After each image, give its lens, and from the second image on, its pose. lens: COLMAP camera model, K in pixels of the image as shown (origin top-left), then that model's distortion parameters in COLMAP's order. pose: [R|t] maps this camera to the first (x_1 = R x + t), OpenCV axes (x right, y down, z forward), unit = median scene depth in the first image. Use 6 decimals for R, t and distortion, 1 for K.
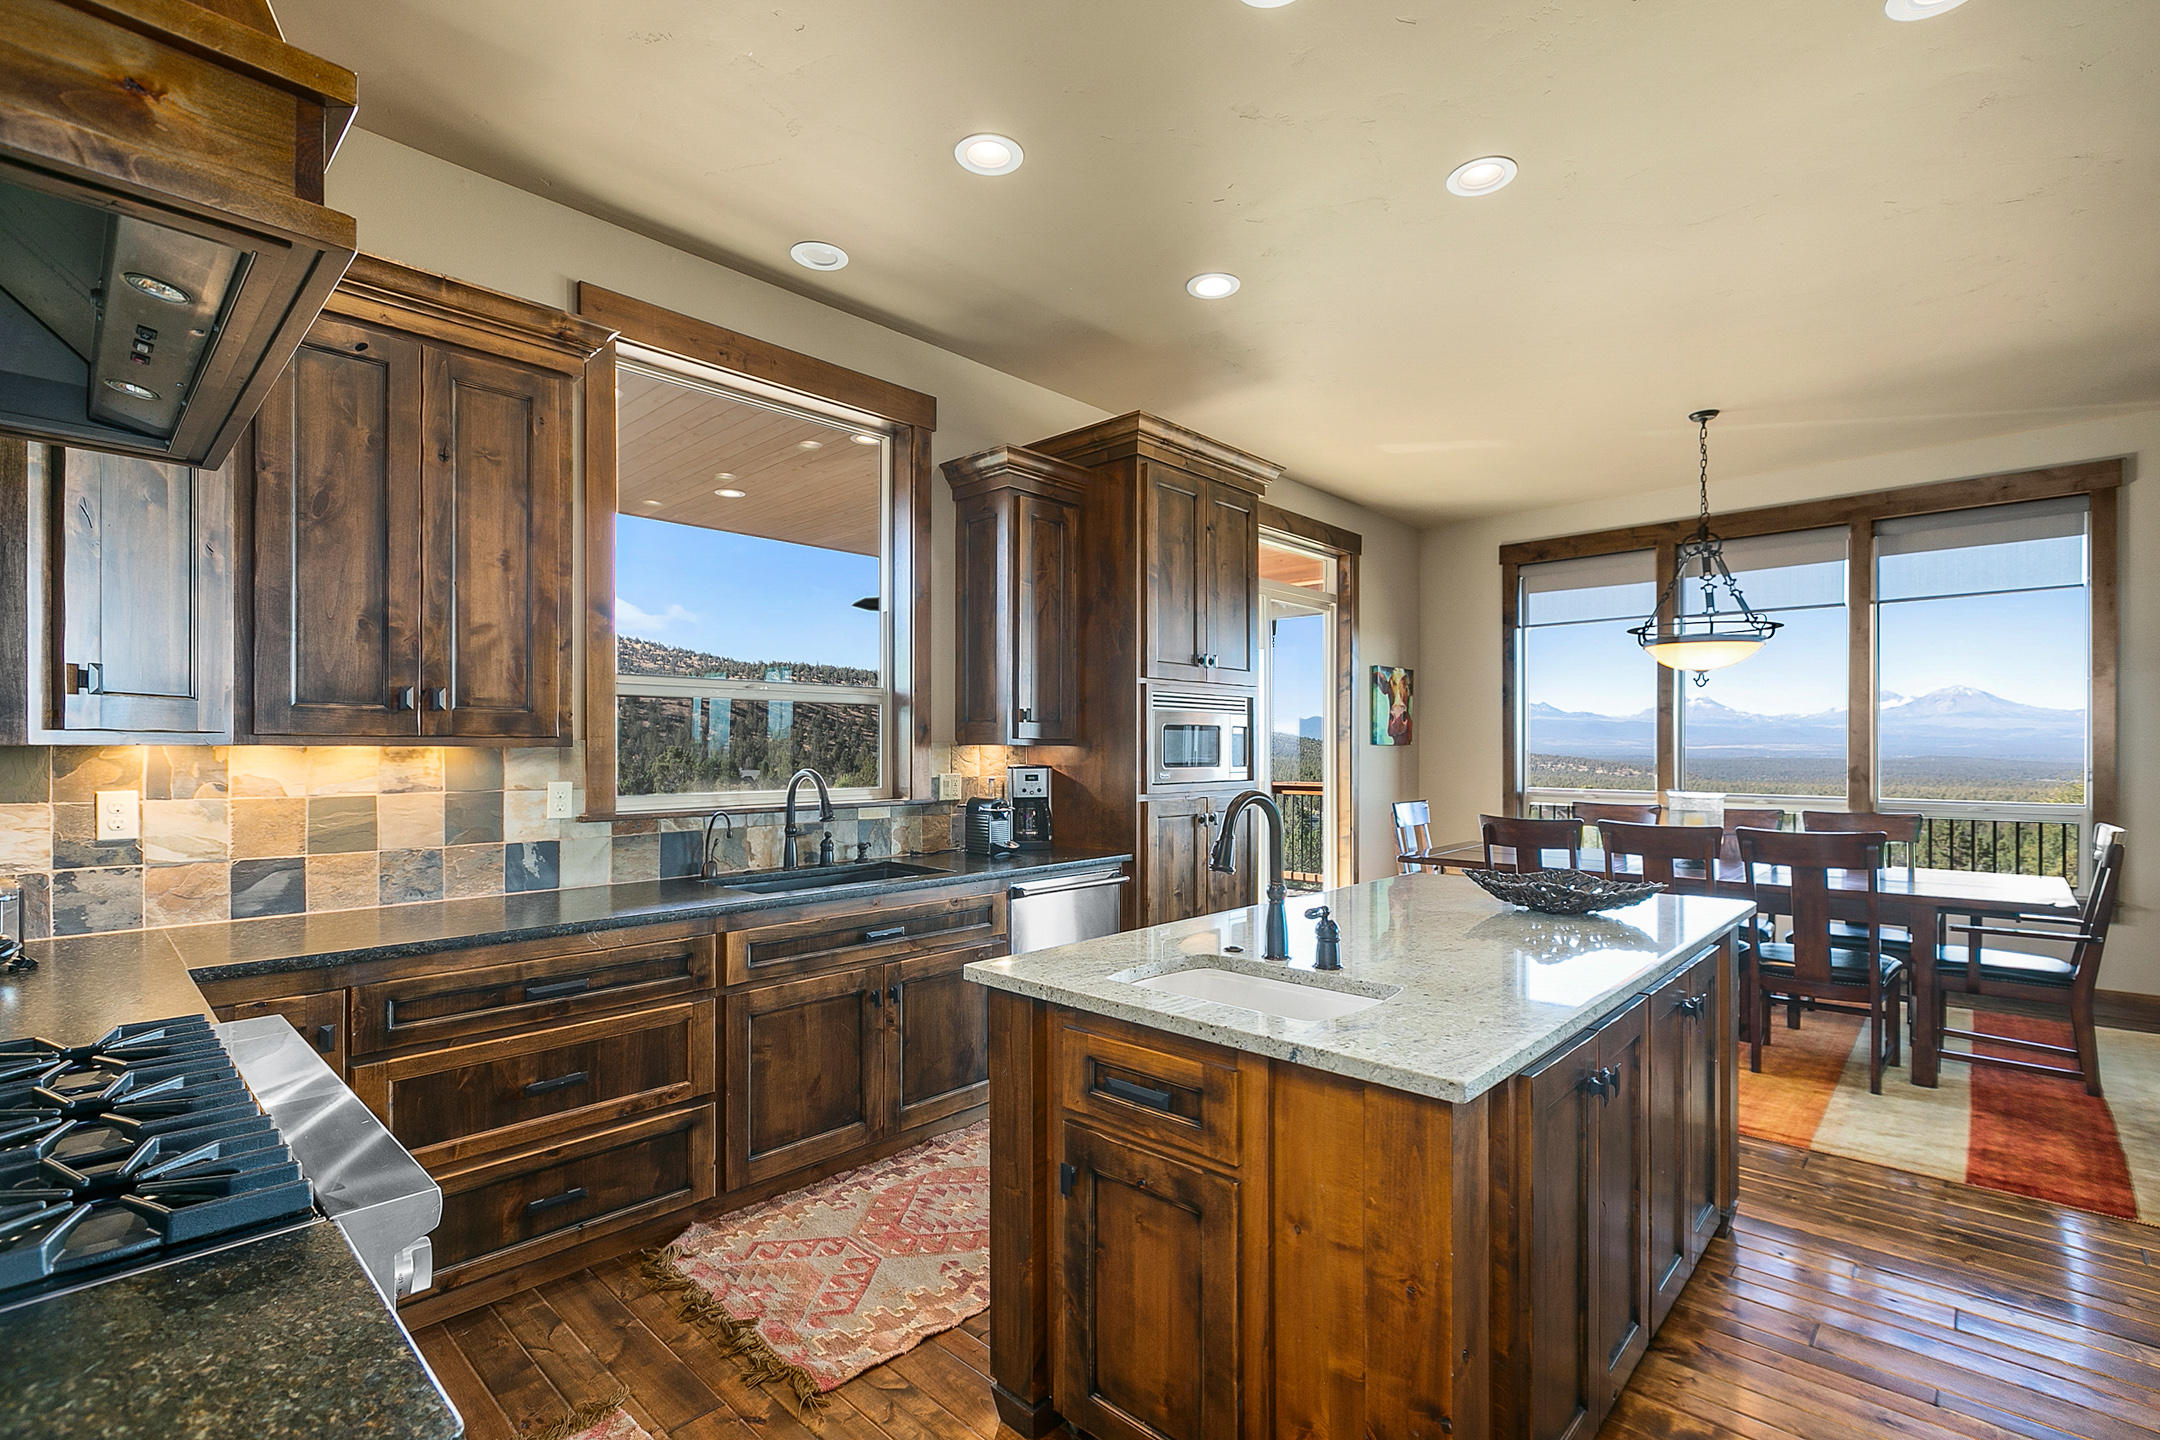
lens RADIAL K [[963.1, 0, 1080.8], [0, 963.1, 753.0], [0, 0, 1]] dist [-0.002884, -0.000395]
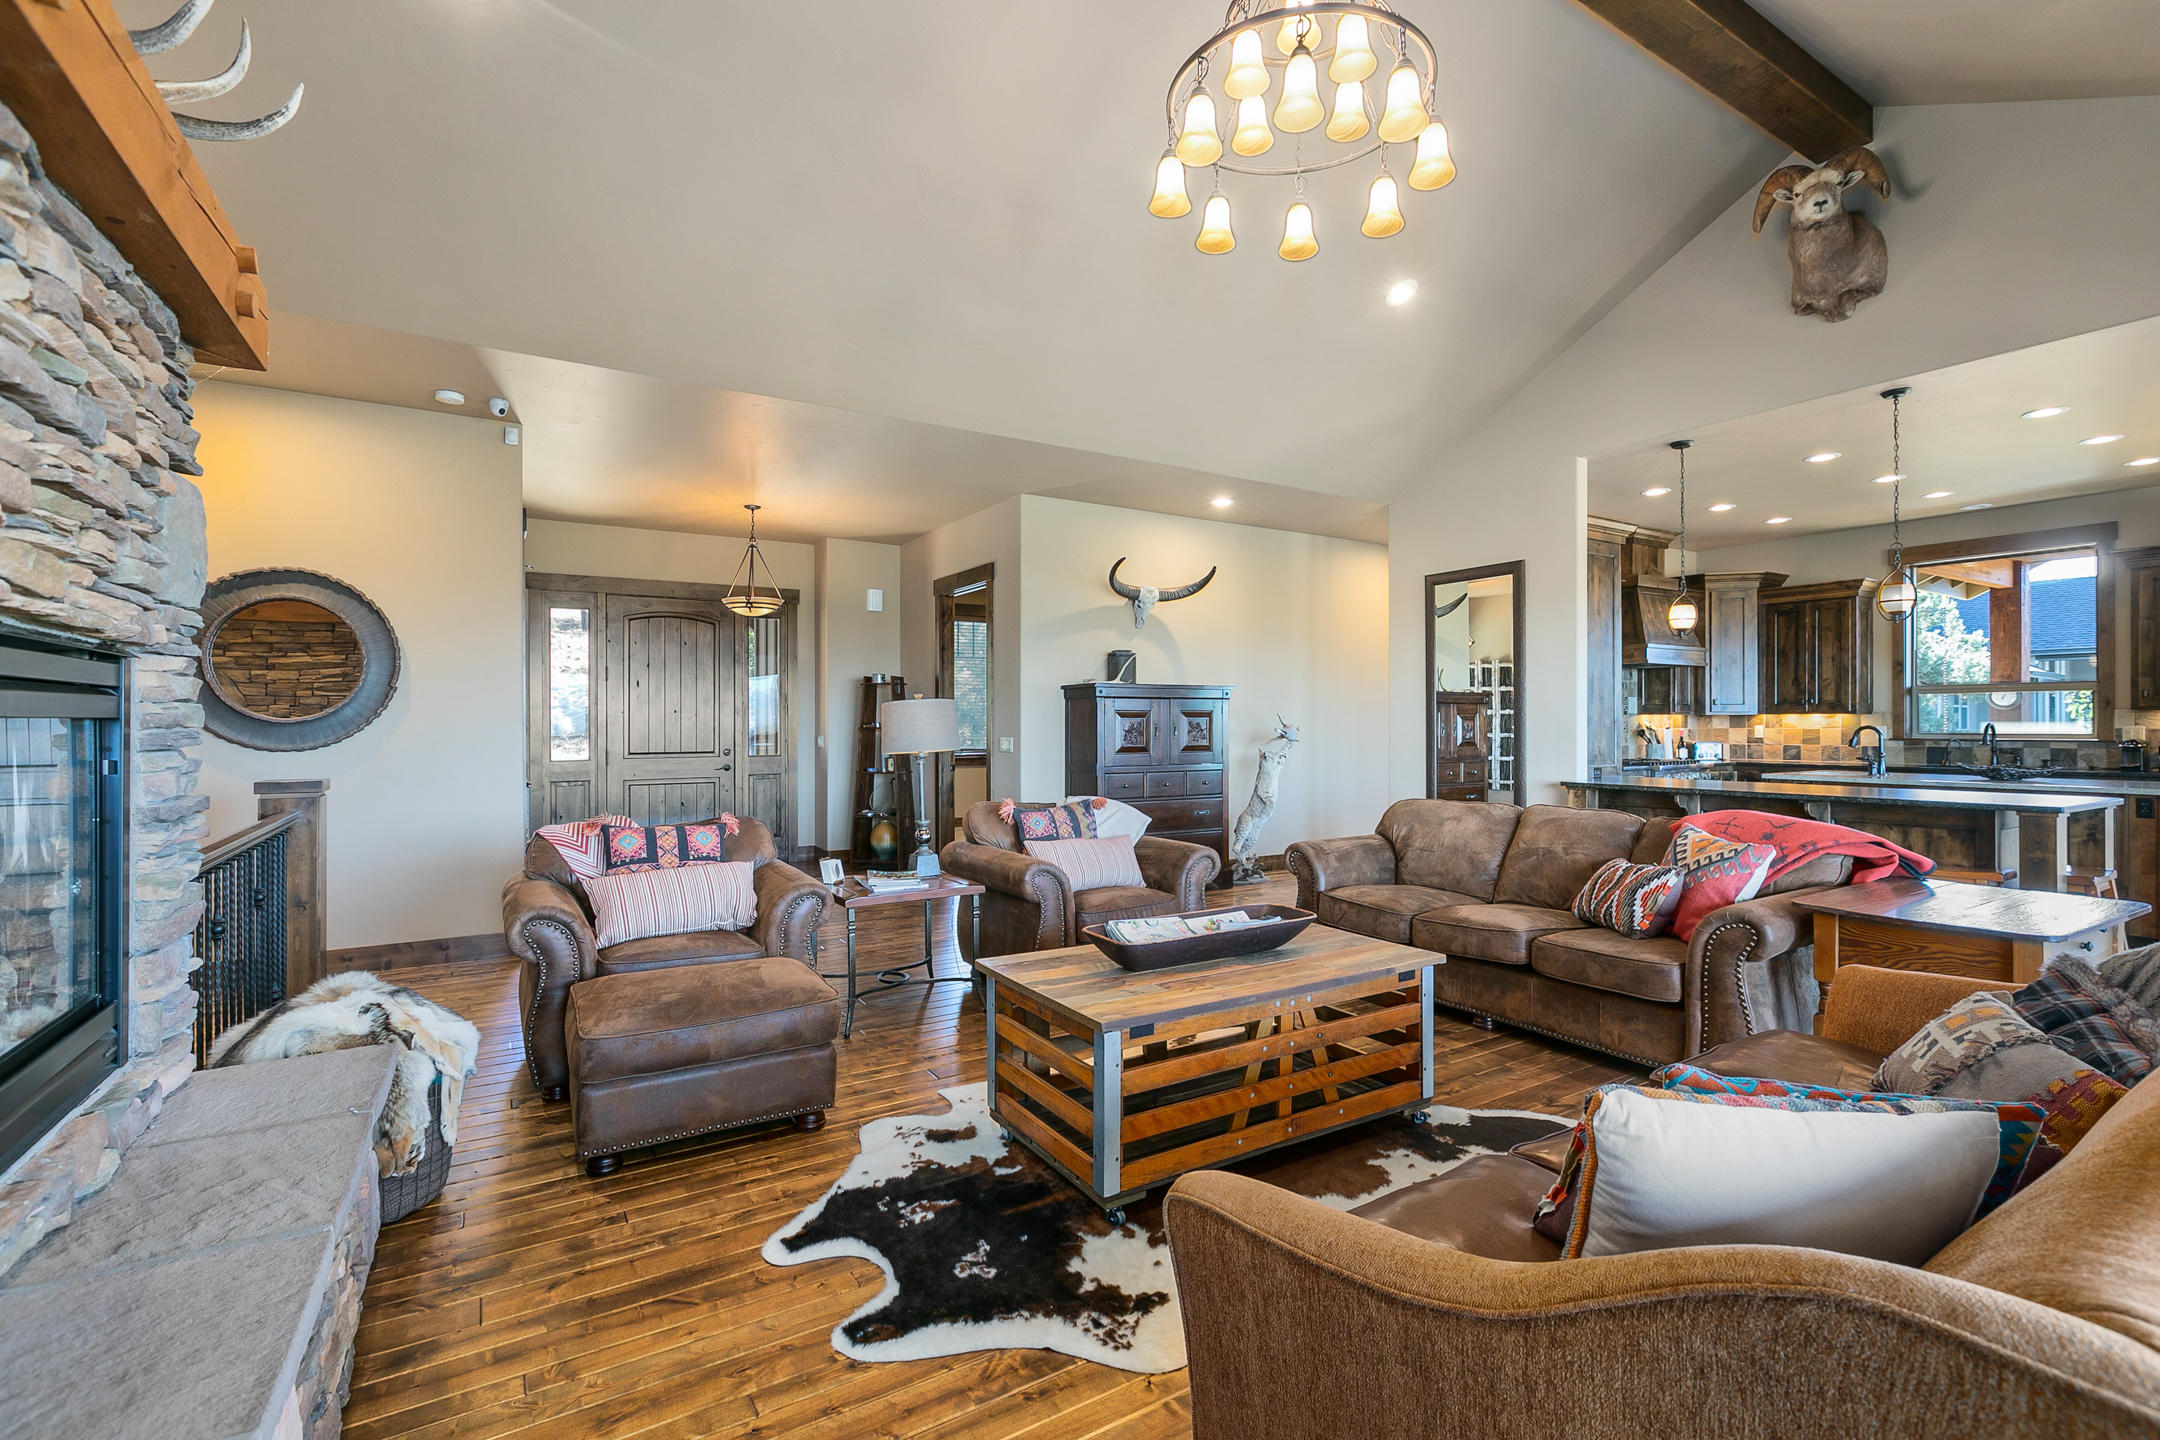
lens RADIAL K [[963.1, 0, 1082.7], [0, 963.1, 720.0], [0, 0, 1]] dist [-0.002884, -0.000395]
pose [[-0.273151, 0.000563, -0.961971, 3.027221], [0.003123, 0.999995, -0.000301, 0.005155], [0.961966, -0.003087, -0.273152, -0.542430]]
